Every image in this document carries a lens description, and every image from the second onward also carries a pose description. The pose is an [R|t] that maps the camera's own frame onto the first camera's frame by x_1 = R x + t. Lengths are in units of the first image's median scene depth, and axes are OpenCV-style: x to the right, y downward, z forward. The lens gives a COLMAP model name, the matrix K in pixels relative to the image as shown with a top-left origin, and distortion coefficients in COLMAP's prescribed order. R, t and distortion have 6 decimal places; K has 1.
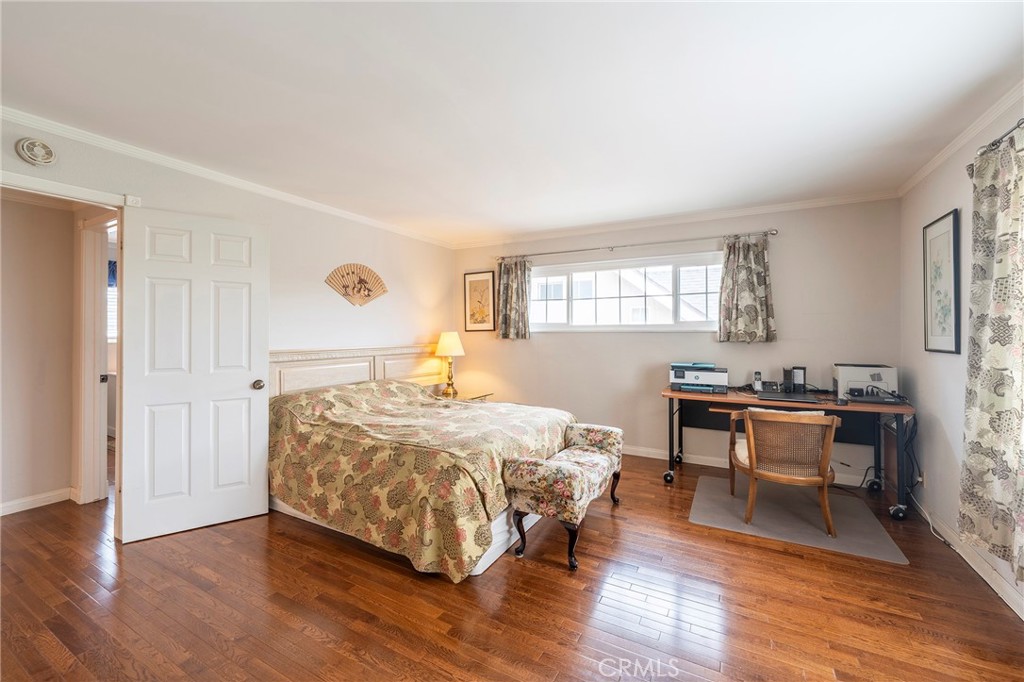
lens RADIAL K [[421.9, 0, 510.7], [0, 421.9, 329.6], [0, 0, 1]] dist [-0.001558, -0.000726]
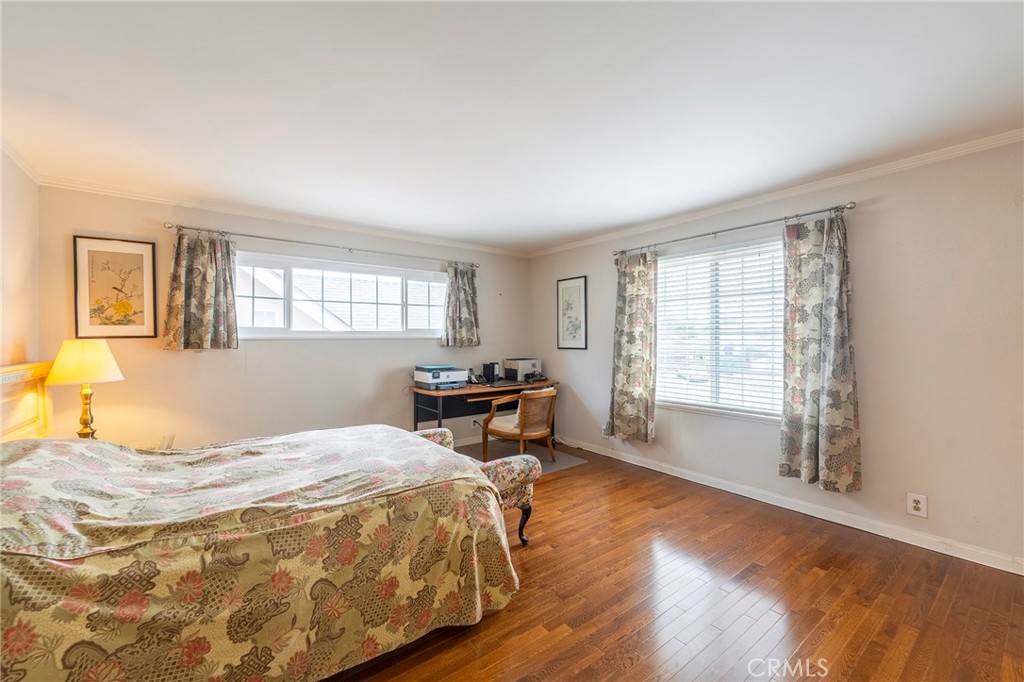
lens RADIAL K [[421.9, 0, 510.7], [0, 421.9, 329.6], [0, 0, 1]] dist [-0.001558, -0.000726]
pose [[0.390816, 0.016071, 0.920328, -0.582967], [-0.003919, 0.999868, -0.015796, -0.001256], [-0.920460, 0.002566, 0.390828, 0.361775]]
